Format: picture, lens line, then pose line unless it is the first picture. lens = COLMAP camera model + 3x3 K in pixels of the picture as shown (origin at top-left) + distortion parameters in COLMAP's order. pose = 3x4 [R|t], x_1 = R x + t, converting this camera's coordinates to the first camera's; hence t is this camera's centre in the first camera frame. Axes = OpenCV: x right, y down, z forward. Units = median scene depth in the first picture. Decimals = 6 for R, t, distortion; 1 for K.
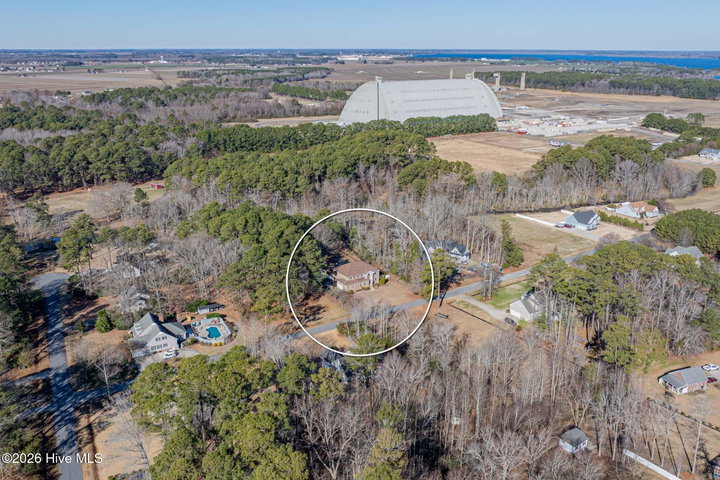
lens RADIAL K [[602.6, 0, 360.0], [0, 602.6, 240.0], [0, 0, 1]] dist [-0.018177, -0.002571]
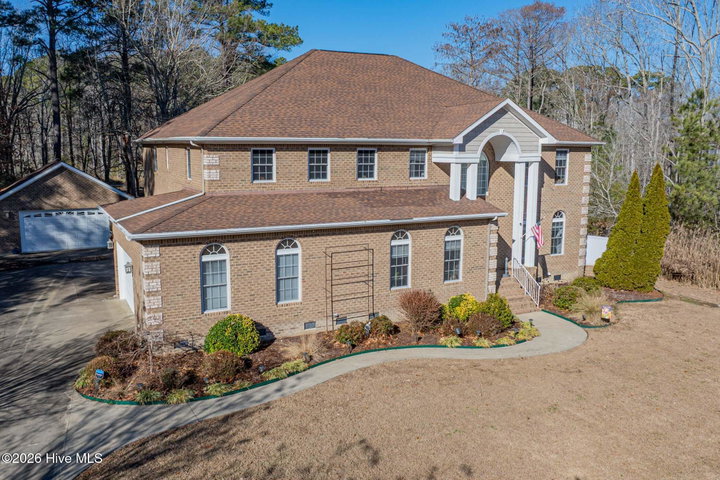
lens RADIAL K [[602.6, 0, 360.0], [0, 602.6, 240.0], [0, 0, 1]] dist [-0.018177, -0.002571]
pose [[0.996950, 0.013210, -0.076917, 0.001772], [-0.025316, 0.987014, -0.158625, 0.055319], [0.073823, 0.160088, 0.984338, 0.617079]]
